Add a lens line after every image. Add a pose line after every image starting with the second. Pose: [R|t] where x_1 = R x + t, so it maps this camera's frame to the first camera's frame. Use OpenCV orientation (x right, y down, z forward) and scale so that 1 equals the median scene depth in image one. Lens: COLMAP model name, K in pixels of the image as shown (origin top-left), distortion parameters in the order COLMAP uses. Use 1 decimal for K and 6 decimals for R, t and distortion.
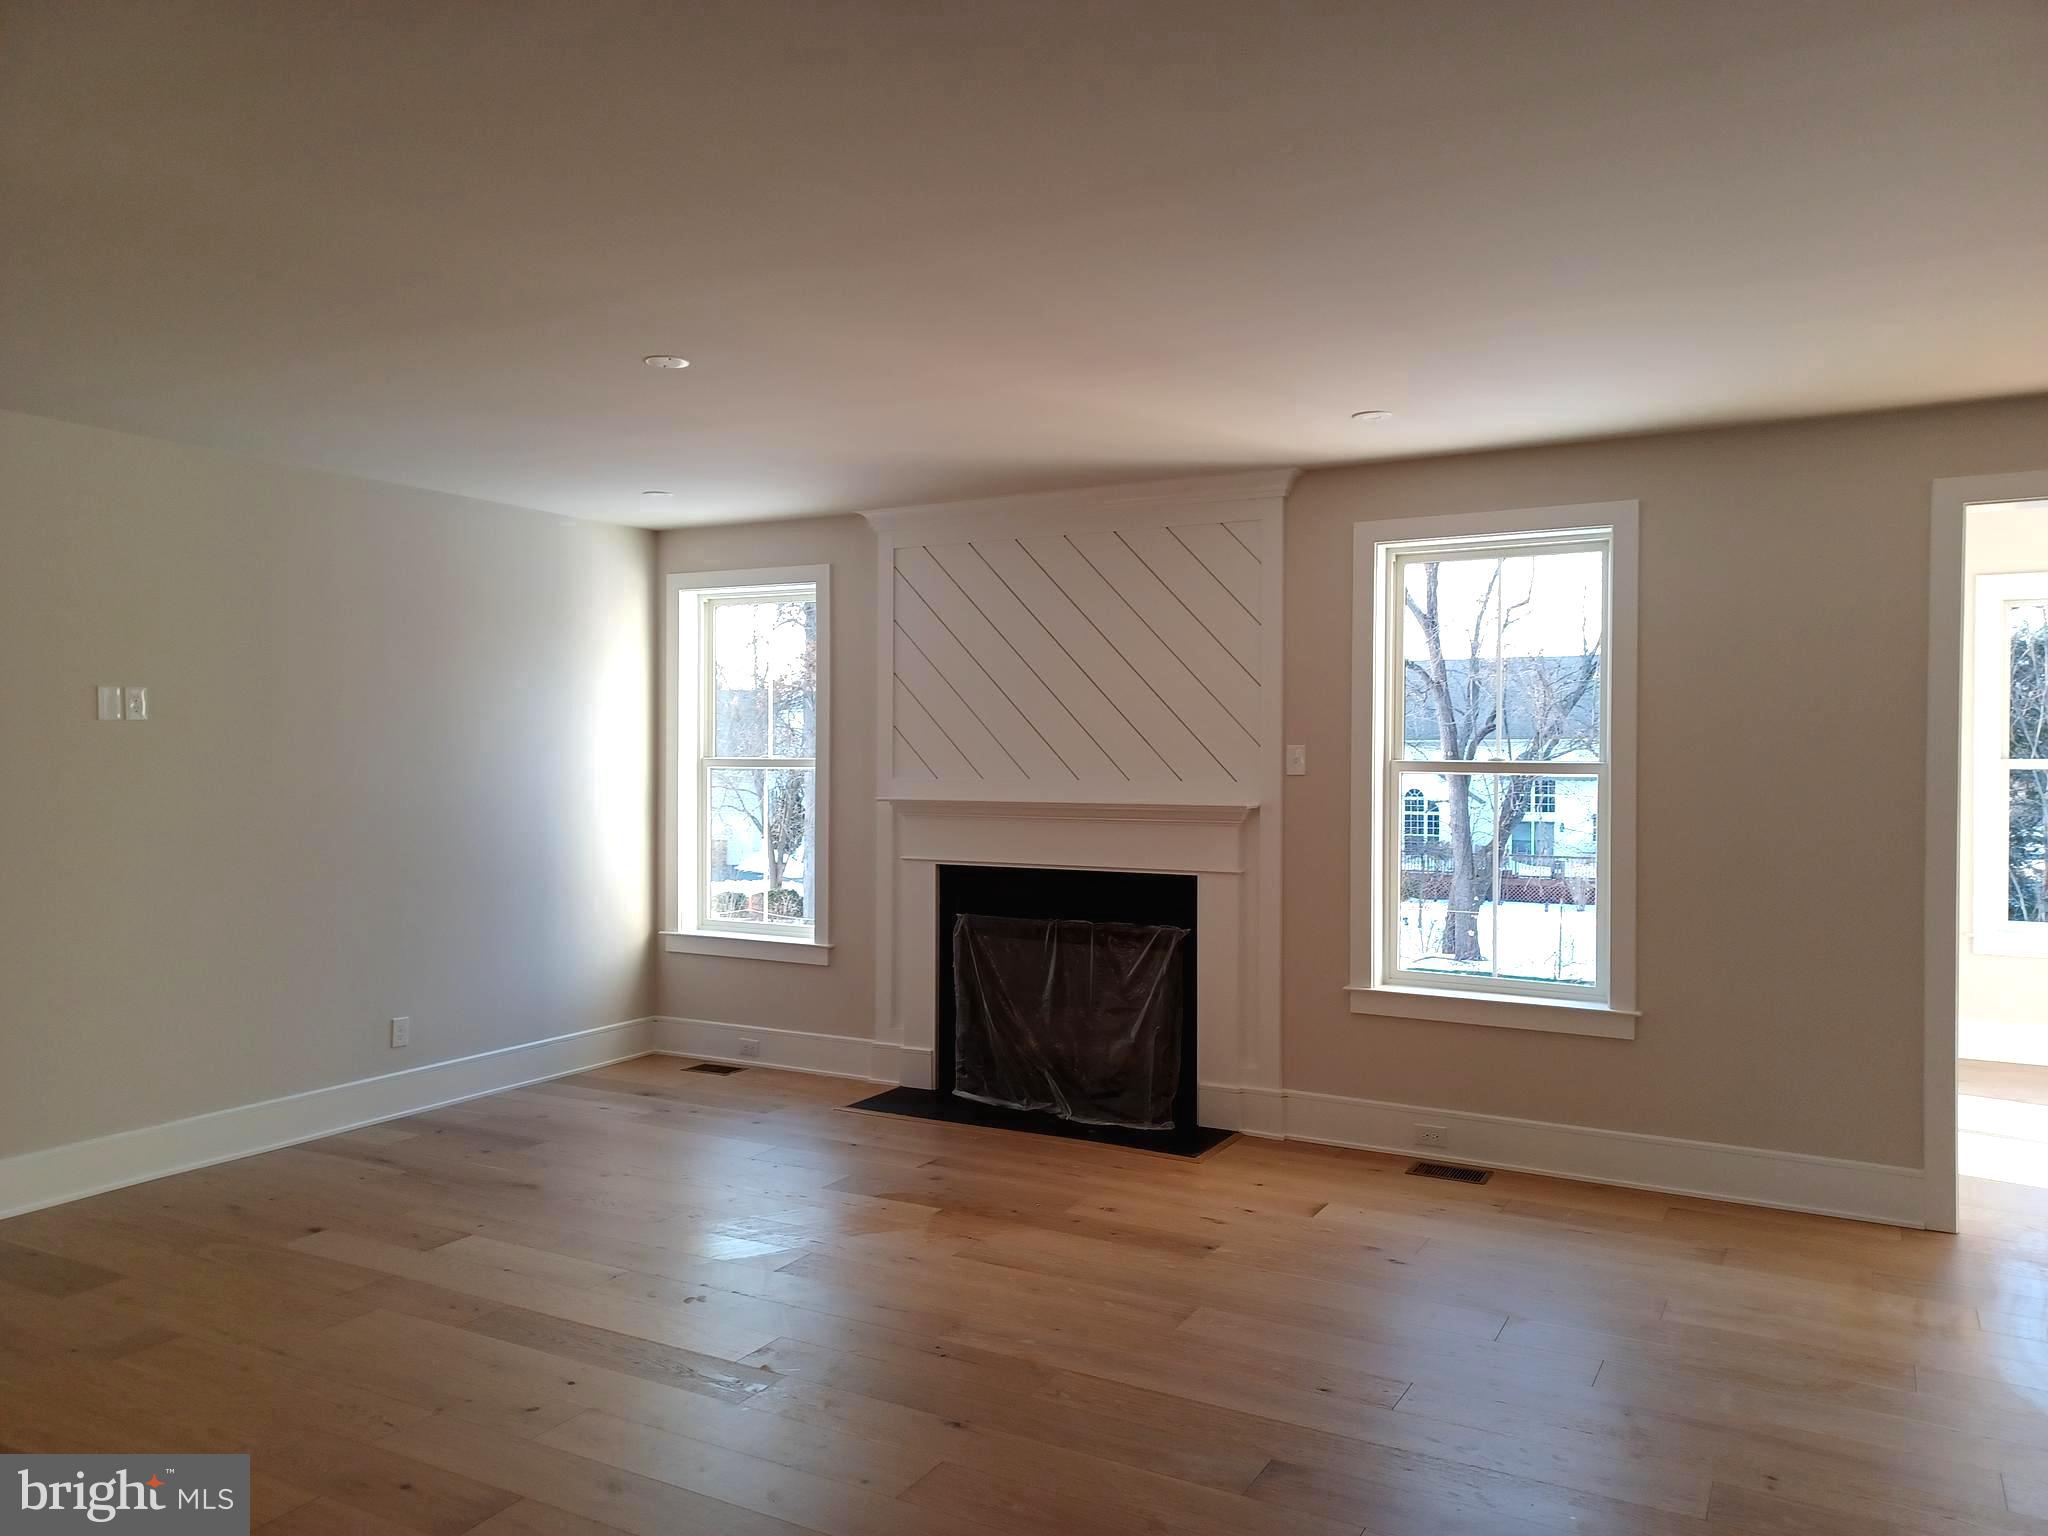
lens RADIAL K [[1470.6, 0, 1024.0], [0, 1470.6, 768.0], [0, 0, 1]] dist [0.091254, -0.089508]
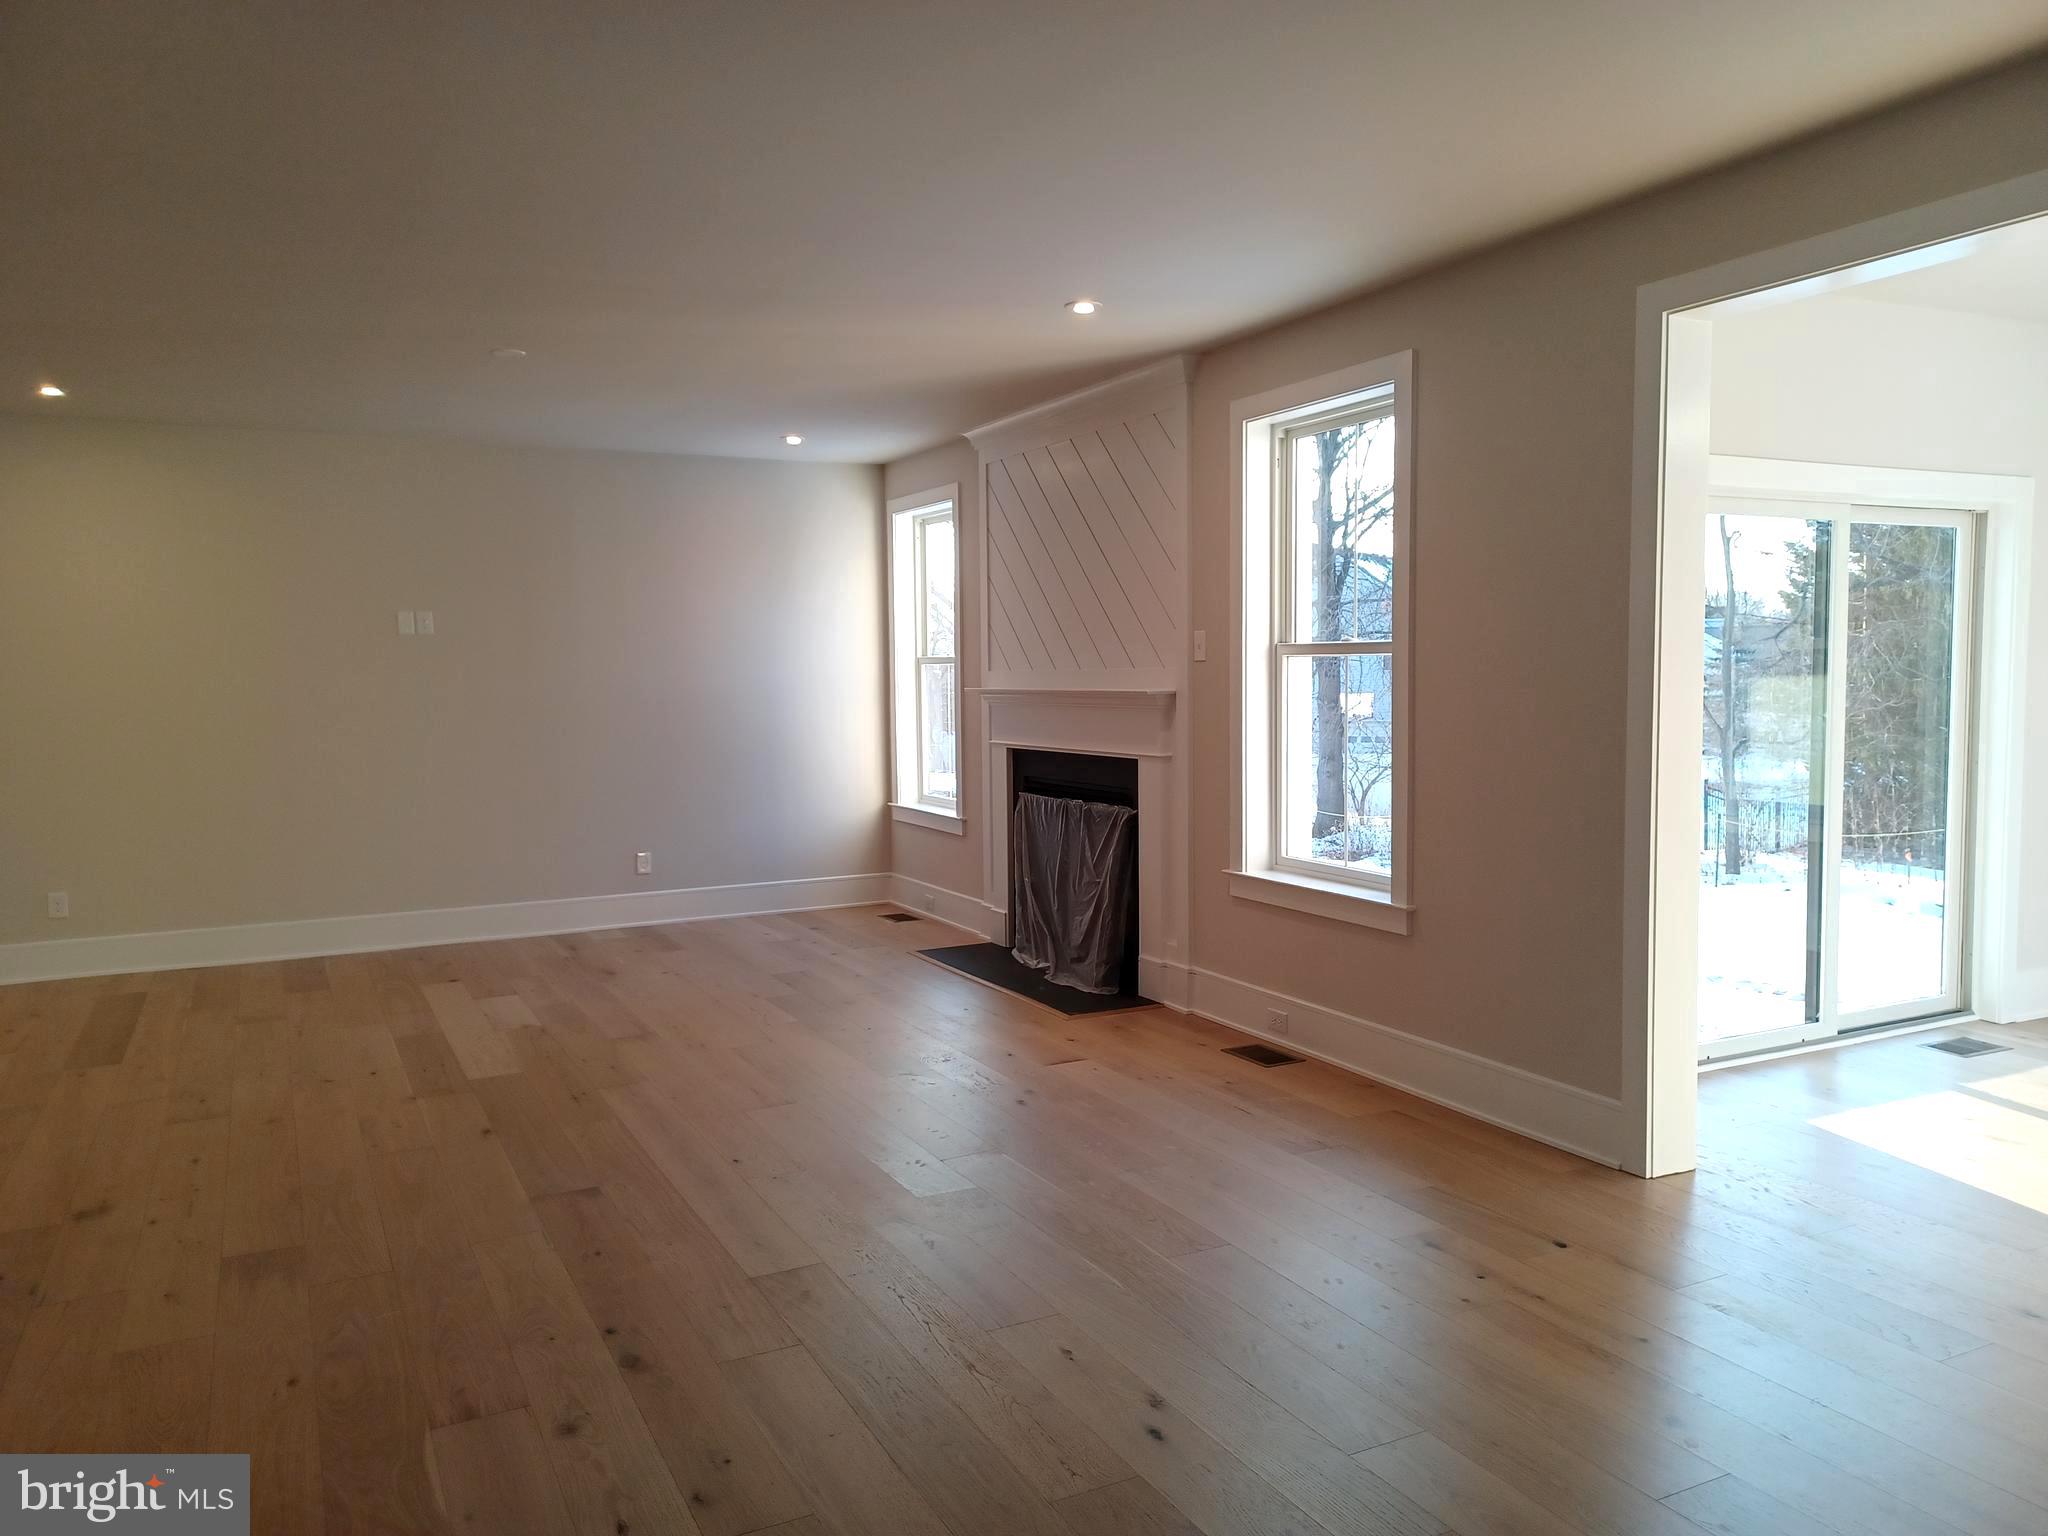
lens RADIAL K [[1470.6, 0, 1024.0], [0, 1470.6, 768.0], [0, 0, 1]] dist [0.091254, -0.089508]
pose [[0.836397, 0.023202, -0.547633, 0.626957], [0.010664, 0.998226, 0.058580, 0.017502], [0.548020, -0.054836, 0.834666, 0.085658]]
